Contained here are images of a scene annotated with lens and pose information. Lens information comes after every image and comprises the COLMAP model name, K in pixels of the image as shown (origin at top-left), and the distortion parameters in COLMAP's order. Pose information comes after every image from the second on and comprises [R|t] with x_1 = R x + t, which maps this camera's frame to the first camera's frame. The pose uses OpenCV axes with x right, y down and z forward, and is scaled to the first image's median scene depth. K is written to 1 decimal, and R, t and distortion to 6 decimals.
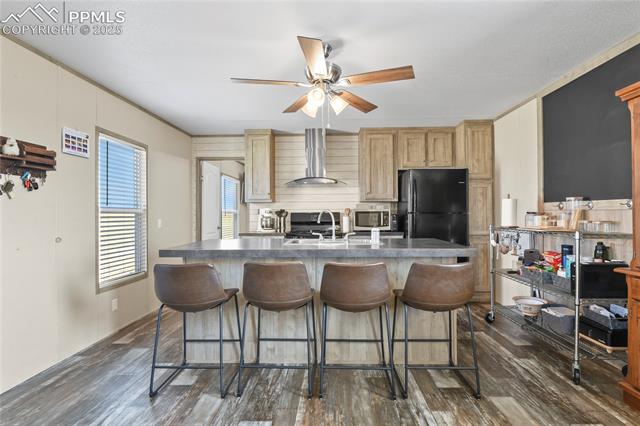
lens RADIAL K [[308.1, 0, 323.1], [0, 308.1, 211.5], [0, 0, 1]] dist [-0.002027, 0.000025]
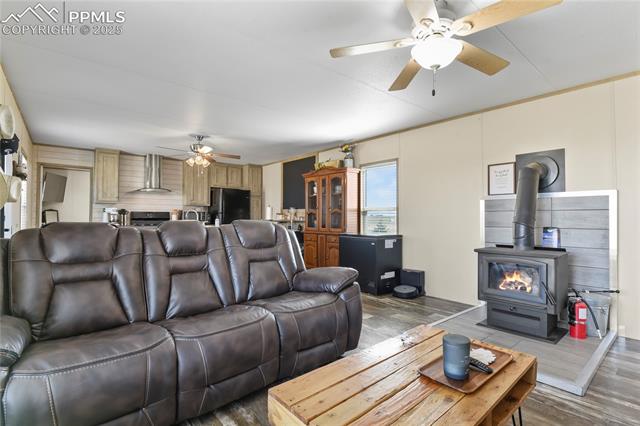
lens RADIAL K [[308.1, 0, 322.9], [0, 308.1, 212.7], [0, 0, 1]] dist [-0.002027, 0.000025]
pose [[0.735619, 0.019928, 0.677102, -0.464288], [-0.014307, 0.999801, -0.013883, 0.017601], [-0.677244, 0.000525, 0.735758, -0.671505]]
